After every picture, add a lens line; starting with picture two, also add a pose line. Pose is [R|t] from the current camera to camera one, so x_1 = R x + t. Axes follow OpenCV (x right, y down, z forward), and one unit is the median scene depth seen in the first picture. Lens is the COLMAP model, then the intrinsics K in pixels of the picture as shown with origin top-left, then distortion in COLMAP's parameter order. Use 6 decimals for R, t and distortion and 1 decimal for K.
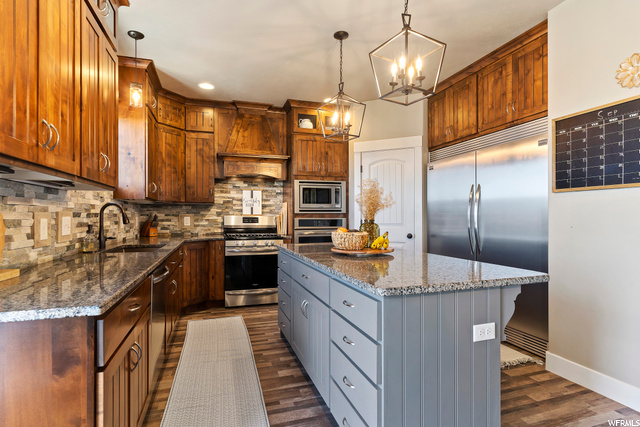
lens RADIAL K [[328.4, 0, 318.2], [0, 328.4, 219.6], [0, 0, 1]] dist [0.000430, 0.000191]
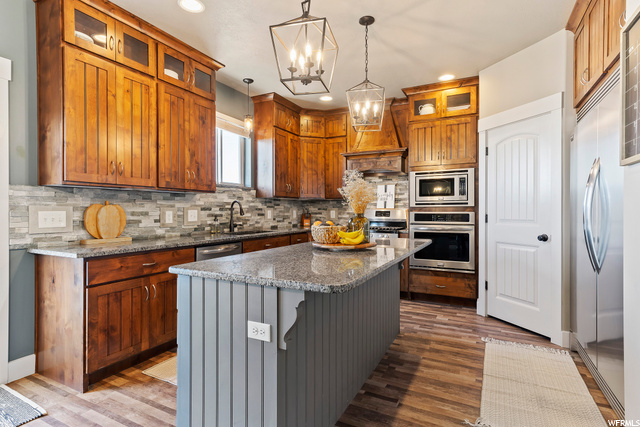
lens RADIAL K [[326.8, 0, 320.0], [0, 326.8, 213.5], [0, 0, 1]] dist [0.001969, 0.000637]
pose [[0.707111, 0.007357, -0.707064, 0.412637], [-0.007708, 0.999967, 0.002696, -0.000634], [0.707060, 0.003544, 0.707144, 0.144650]]
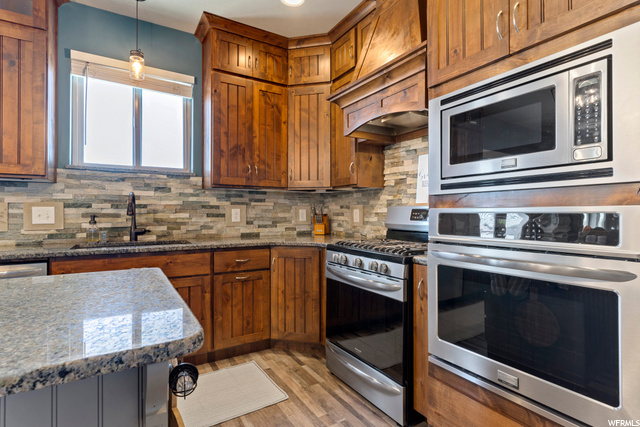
lens RADIAL K [[326.8, 0, 320.0], [0, 326.8, 213.5], [0, 0, 1]] dist [0.001969, 0.000637]
pose [[0.236548, 0.001167, -0.971619, 0.241890], [-0.010940, 0.999939, -0.001463, 0.002286], [0.971558, 0.010976, 0.236546, 0.800532]]
